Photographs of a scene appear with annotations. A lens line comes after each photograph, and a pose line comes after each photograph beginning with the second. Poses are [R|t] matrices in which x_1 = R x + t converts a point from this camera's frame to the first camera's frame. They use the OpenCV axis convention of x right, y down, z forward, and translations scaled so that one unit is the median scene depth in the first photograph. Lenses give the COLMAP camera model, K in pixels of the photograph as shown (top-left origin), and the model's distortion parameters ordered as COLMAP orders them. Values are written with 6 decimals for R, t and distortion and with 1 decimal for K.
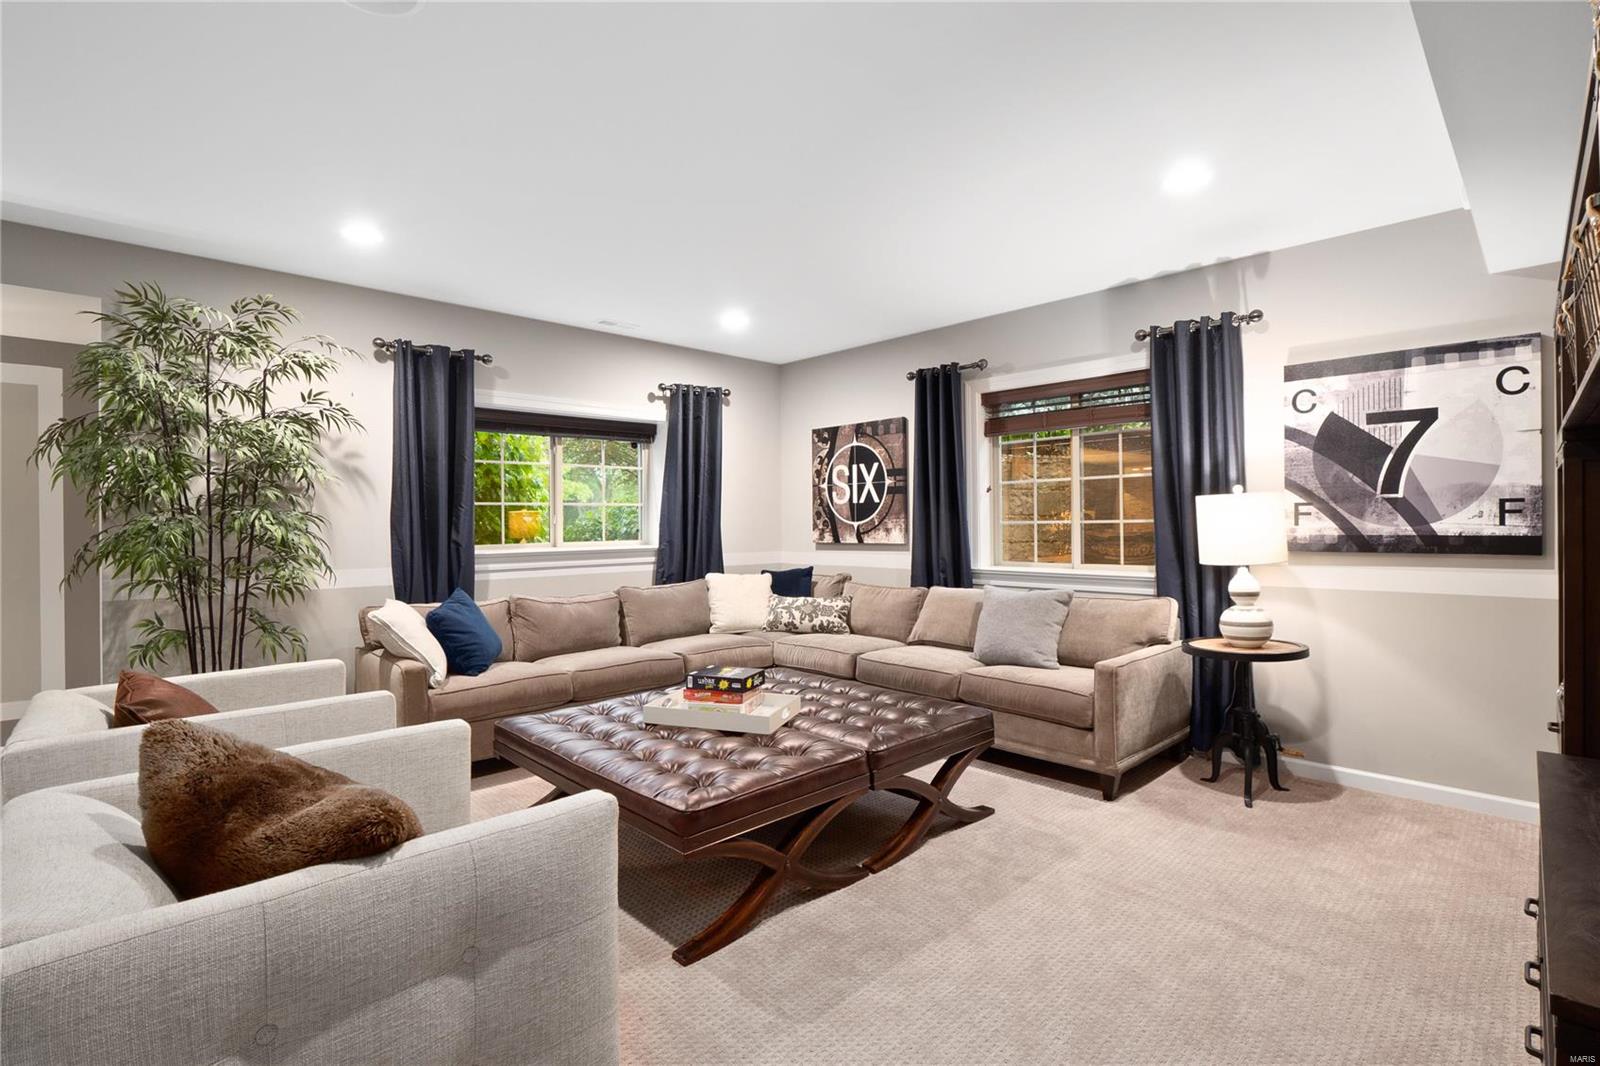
lens RADIAL K [[756.0, 0, 793.8], [0, 756.0, 526.7], [0, 0, 1]] dist [-0.011631, -0.000025]
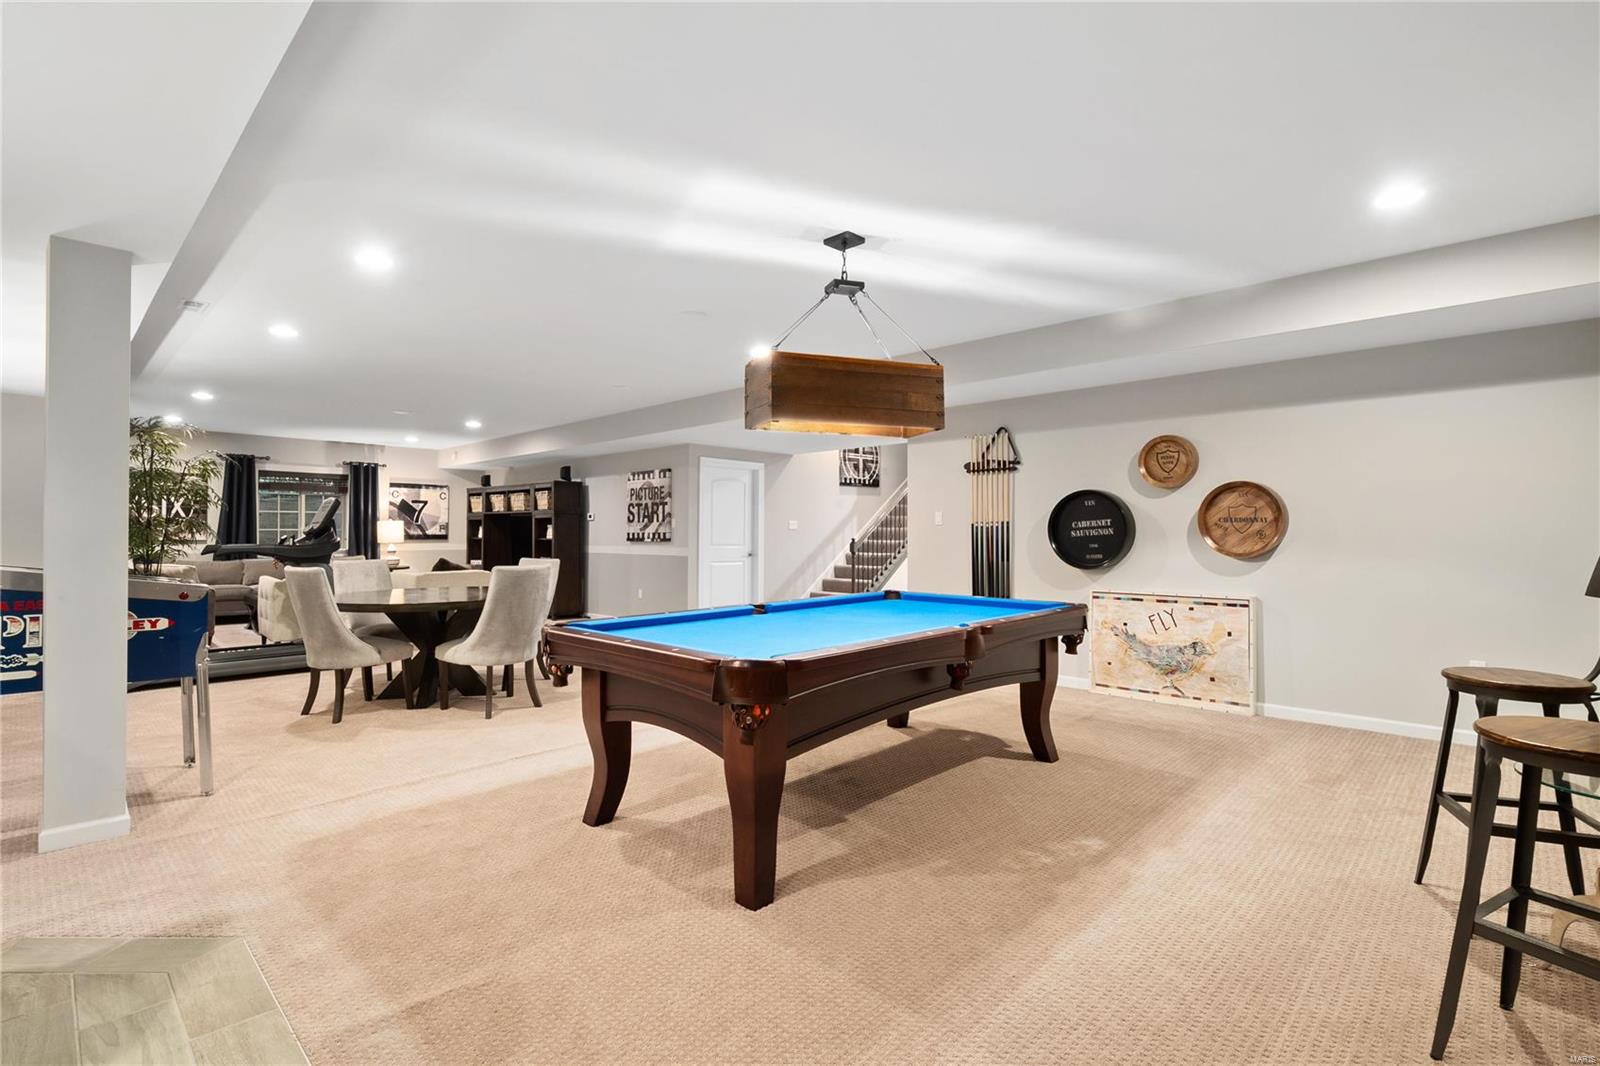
lens RADIAL K [[756.0, 0, 803.3], [0, 756.0, 529.1], [0, 0, 1]] dist [-0.011631, -0.000025]
pose [[-0.035432, 0.010438, 0.999318, -1.920552], [-0.002570, 0.999941, -0.010535, 0.012672], [-0.999369, -0.002942, -0.035403, -0.484787]]
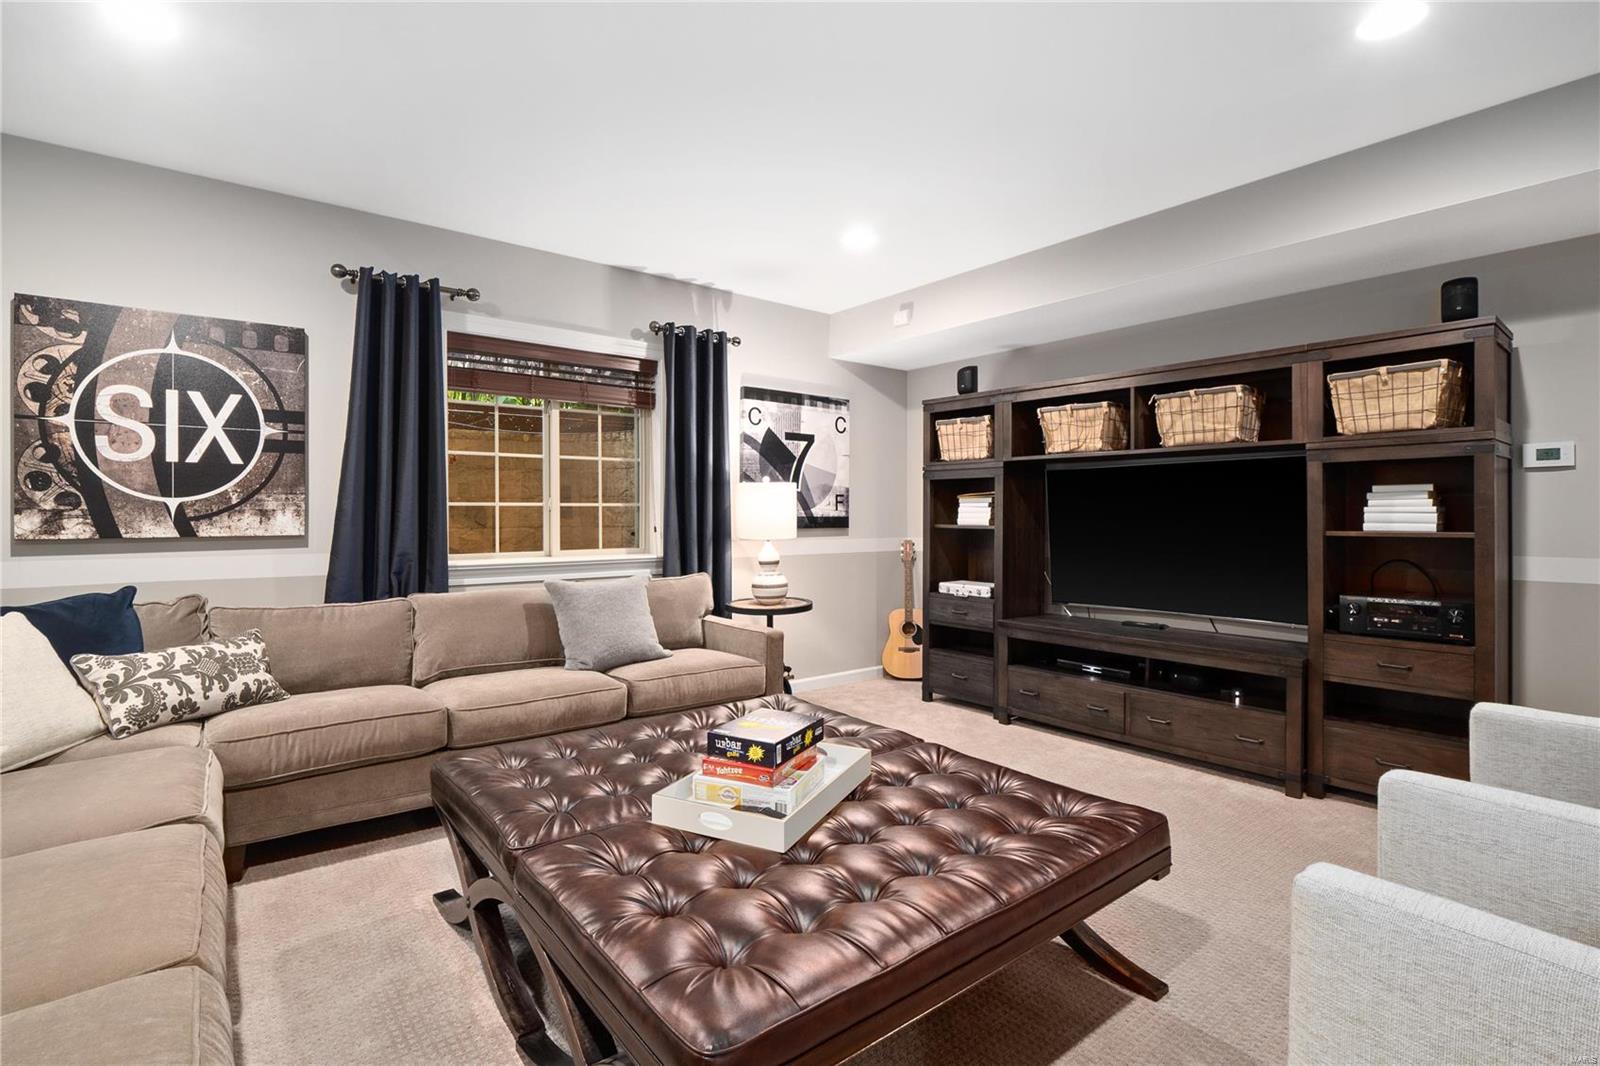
lens RADIAL K [[756.0, 0, 803.5], [0, 756.0, 518.7], [0, 0, 1]] dist [-0.011631, -0.000025]
pose [[0.084499, -0.001321, 0.996423, -0.452613], [-0.000633, 0.999999, 0.001380, 0.008496], [-0.996423, -0.000747, 0.084498, 0.568329]]
